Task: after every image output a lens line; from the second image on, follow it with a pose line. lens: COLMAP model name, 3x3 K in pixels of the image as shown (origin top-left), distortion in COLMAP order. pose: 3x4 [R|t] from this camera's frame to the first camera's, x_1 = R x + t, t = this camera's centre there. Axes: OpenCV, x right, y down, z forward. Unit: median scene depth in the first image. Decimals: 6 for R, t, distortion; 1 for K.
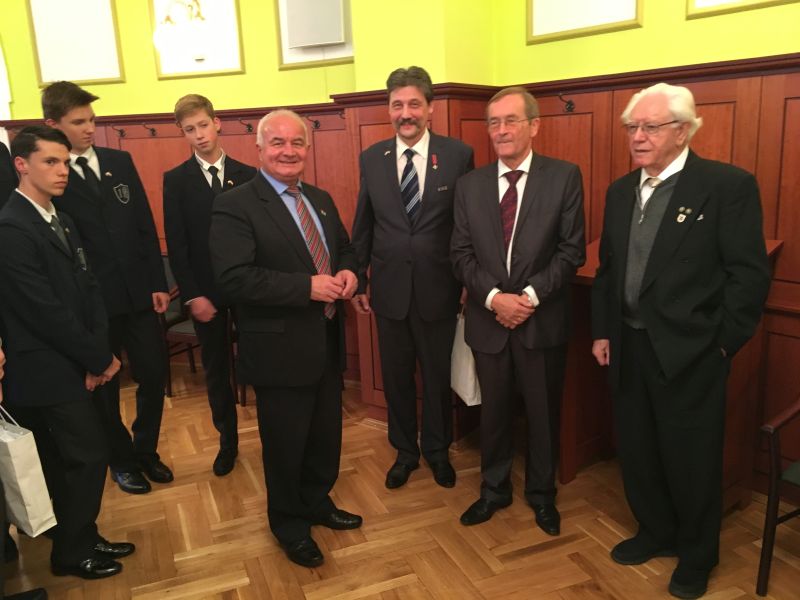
lens RADIAL K [[683.2, 0, 398.2], [0, 683.2, 296.2], [0, 0, 1]] dist [0.064066, -0.055808]
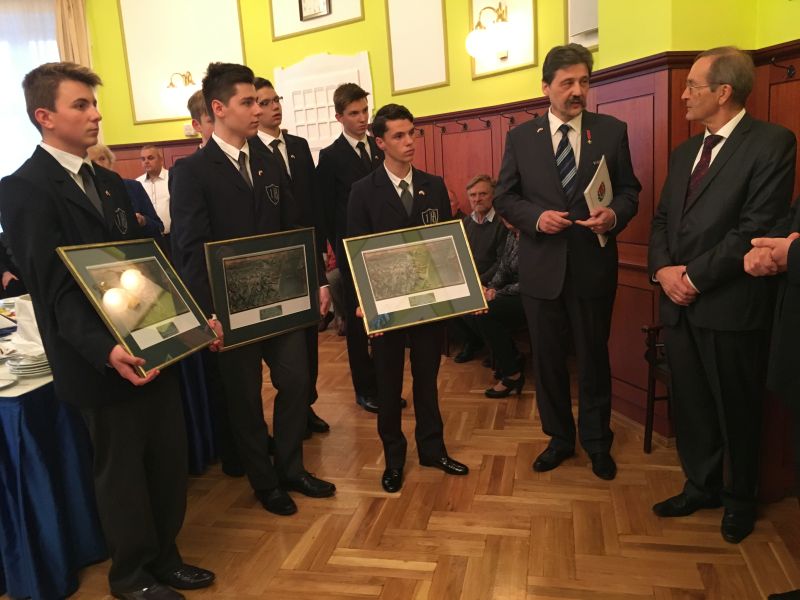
lens RADIAL K [[683.2, 0, 400.0], [0, 683.2, 299.2], [0, 0, 1]] dist [0.064066, -0.055808]
pose [[0.820354, 0.093565, -0.564150, 0.418787], [-0.089864, 0.995360, 0.034406, 0.032271], [0.564751, 0.022471, 0.824955, 0.013047]]
